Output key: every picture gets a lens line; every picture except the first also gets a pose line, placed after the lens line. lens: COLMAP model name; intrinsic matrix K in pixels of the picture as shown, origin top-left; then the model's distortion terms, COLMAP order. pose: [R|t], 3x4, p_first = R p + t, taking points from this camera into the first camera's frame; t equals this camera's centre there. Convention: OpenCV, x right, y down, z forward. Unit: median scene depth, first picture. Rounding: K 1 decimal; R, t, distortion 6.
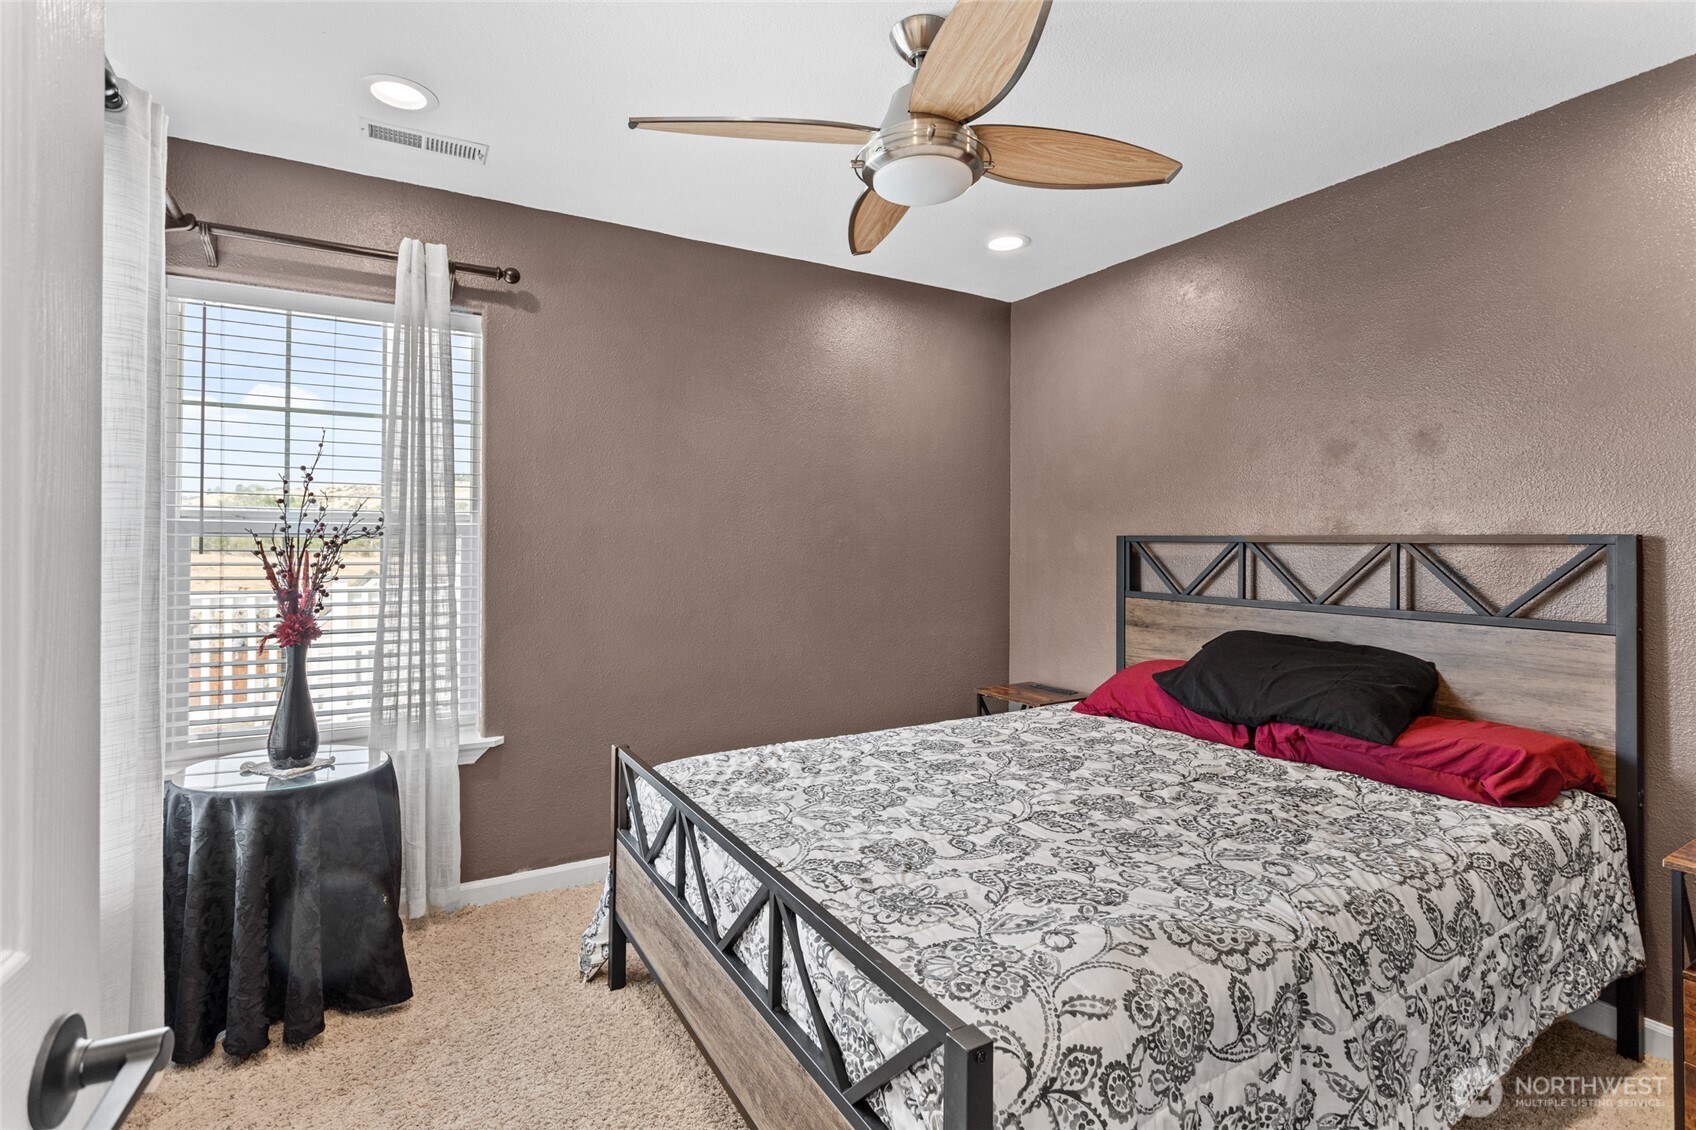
lens RADIAL K [[816.2, 0, 852.1], [0, 816.2, 535.3], [0, 0, 1]] dist [0.000258, -0.000098]
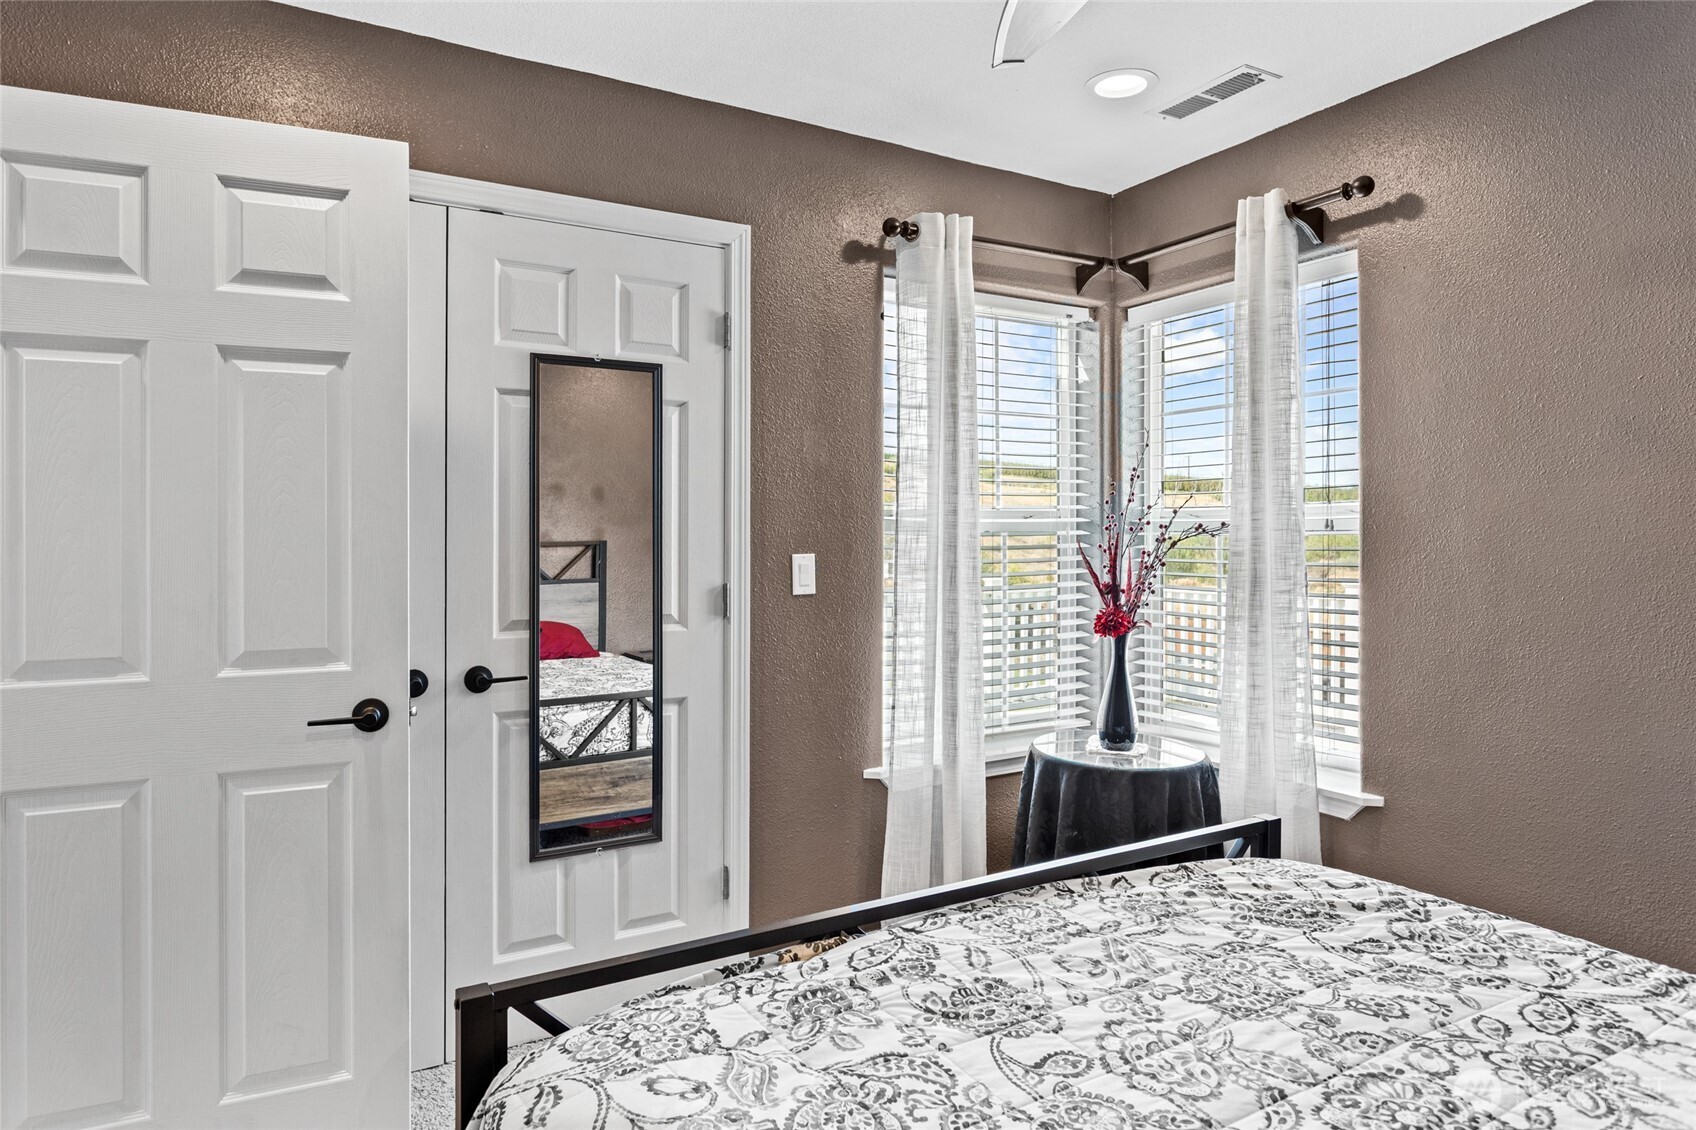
lens RADIAL K [[1011.1, 0, 849.1], [0, 1011.1, 540.5], [0, 0, 1]] dist [-0.004519, -0.000809]
pose [[-0.004394, -0.001217, -0.999990, 0.709016], [0.008928, 0.999959, -0.001256, 0.008608], [0.999950, -0.008933, -0.004383, 0.718110]]
